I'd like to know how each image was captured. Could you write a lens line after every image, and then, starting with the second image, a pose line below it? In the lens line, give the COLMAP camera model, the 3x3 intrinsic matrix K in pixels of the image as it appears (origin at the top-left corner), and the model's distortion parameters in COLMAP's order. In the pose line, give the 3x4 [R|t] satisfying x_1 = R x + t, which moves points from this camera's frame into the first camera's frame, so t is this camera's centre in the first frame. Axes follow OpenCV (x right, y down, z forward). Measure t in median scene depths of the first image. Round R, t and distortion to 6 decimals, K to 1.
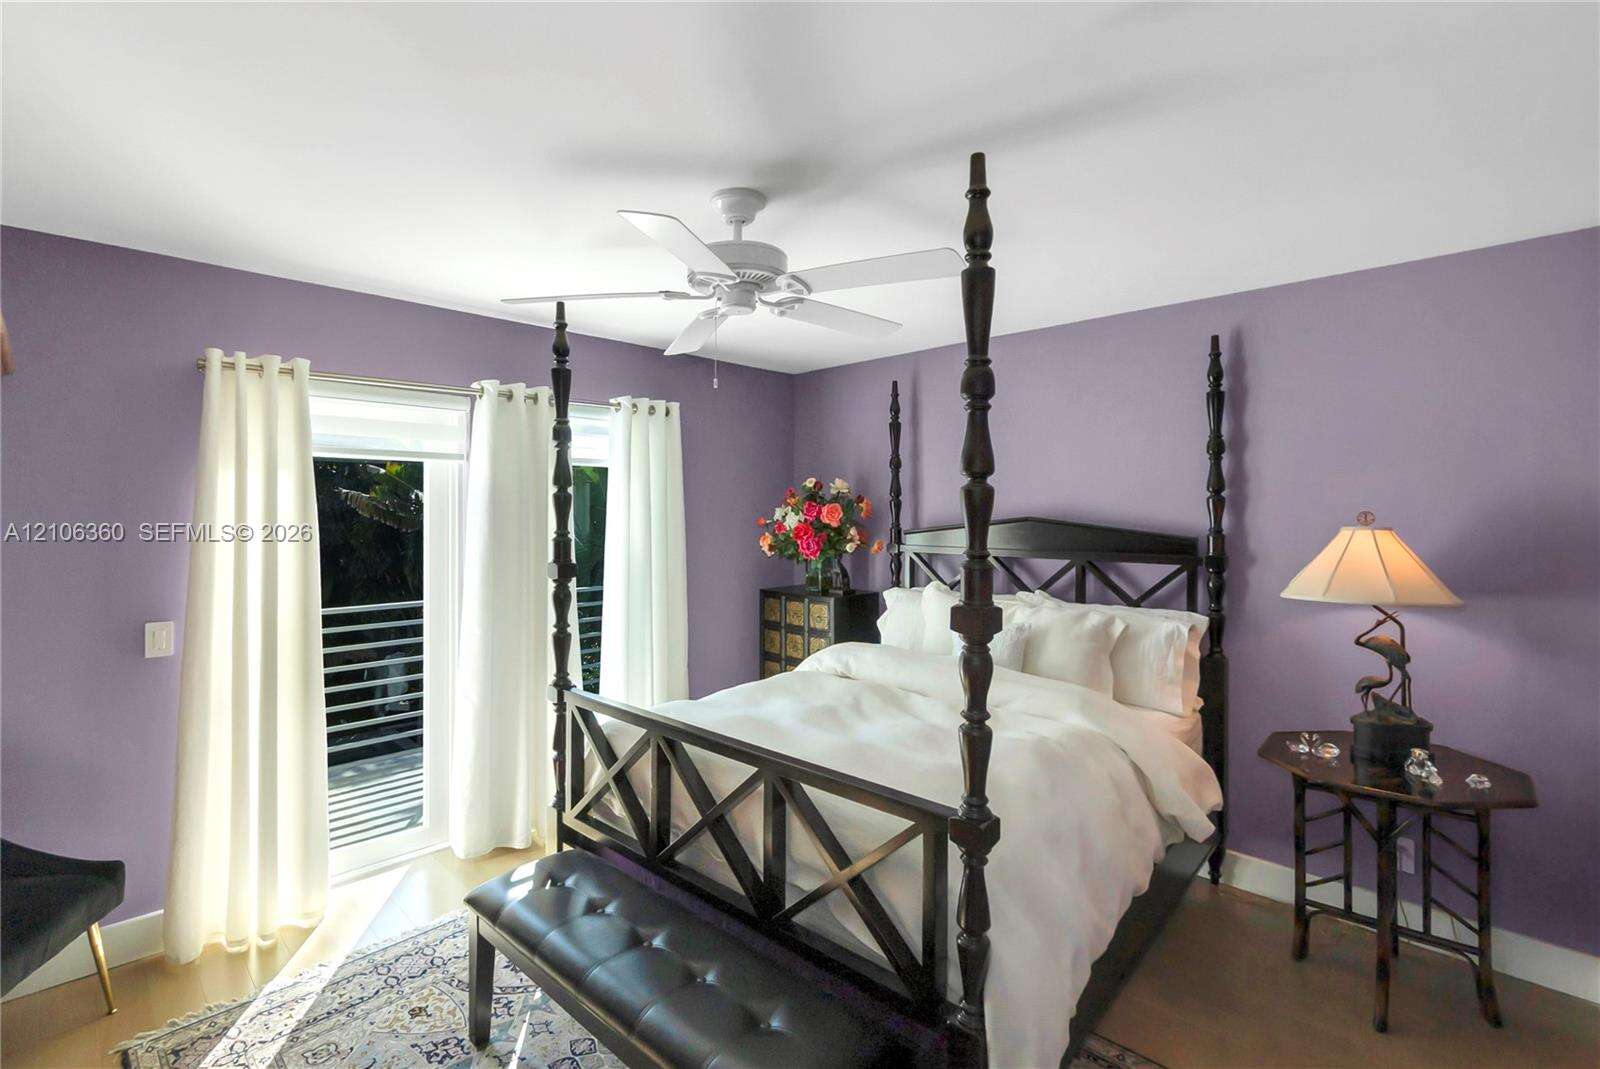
lens RADIAL K [[740.1, 0, 776.0], [0, 740.1, 513.7], [0, 0, 1]] dist [-0.004597, 0.000714]
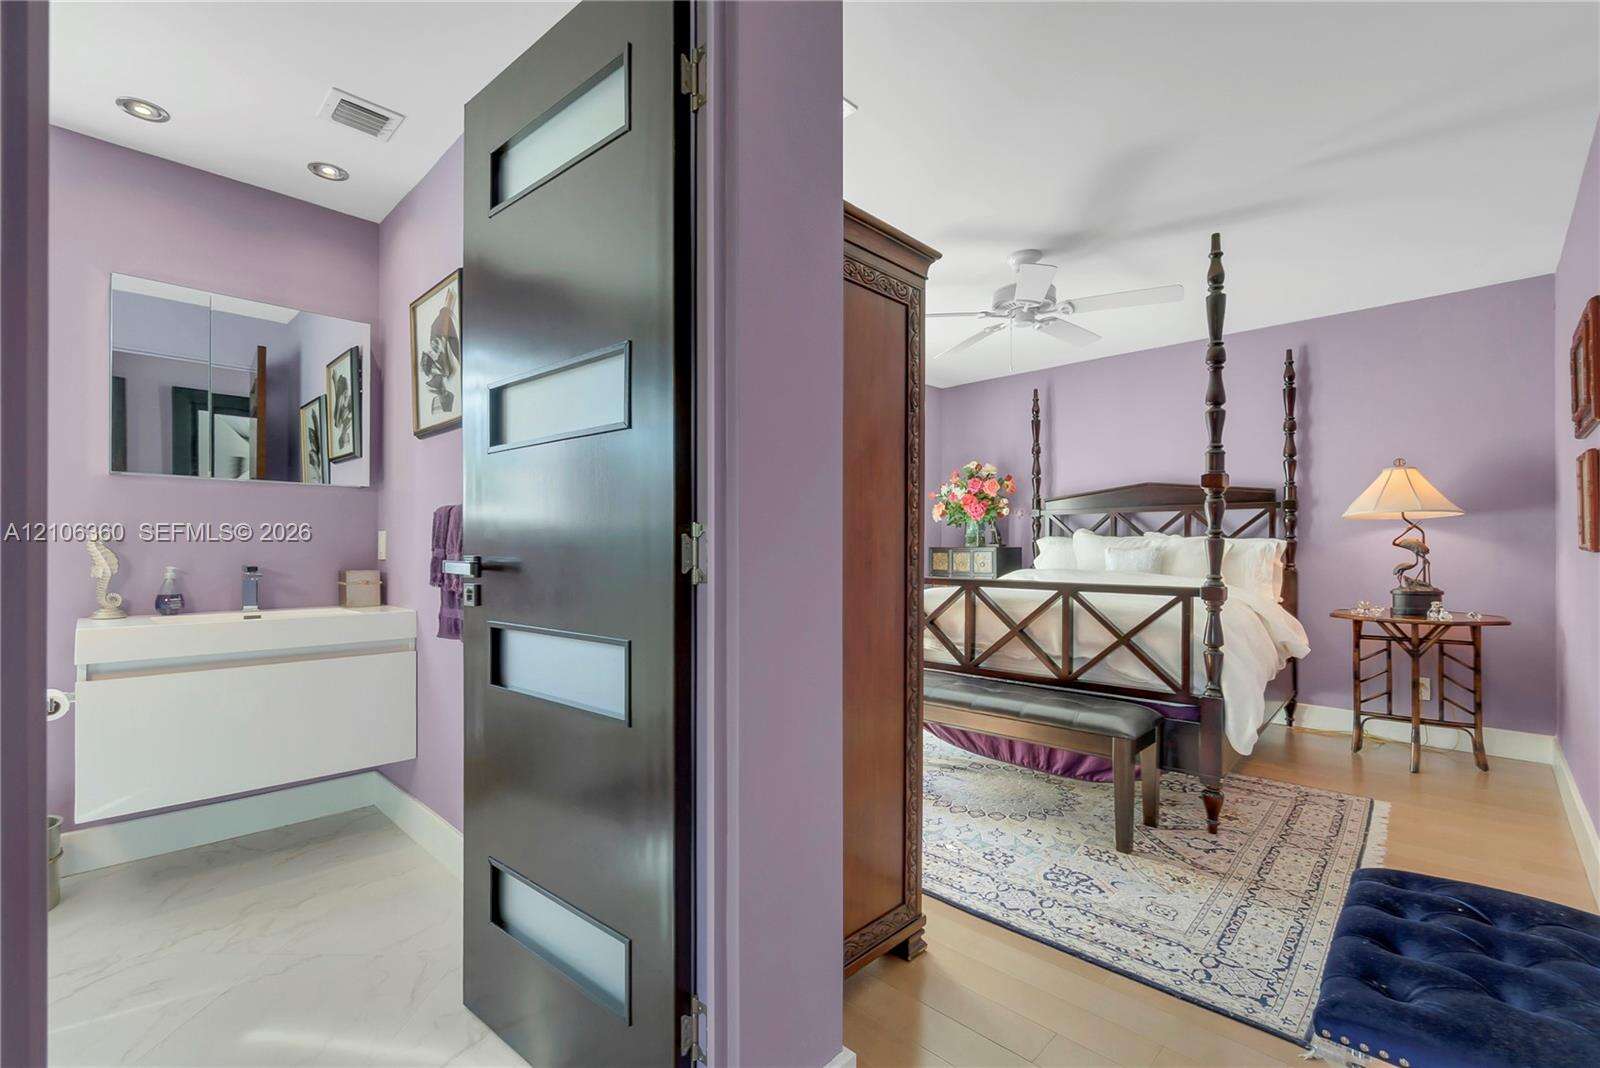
lens RADIAL K [[698.2, 0, 796.7], [0, 698.2, 545.9], [0, 0, 1]] dist [-0.008813, 0.002484]
pose [[0.999979, -0.000157, 0.006431, -0.405040], [0.000178, 0.999995, -0.003164, 0.157475], [-0.006430, 0.003165, 0.999974, -0.382994]]
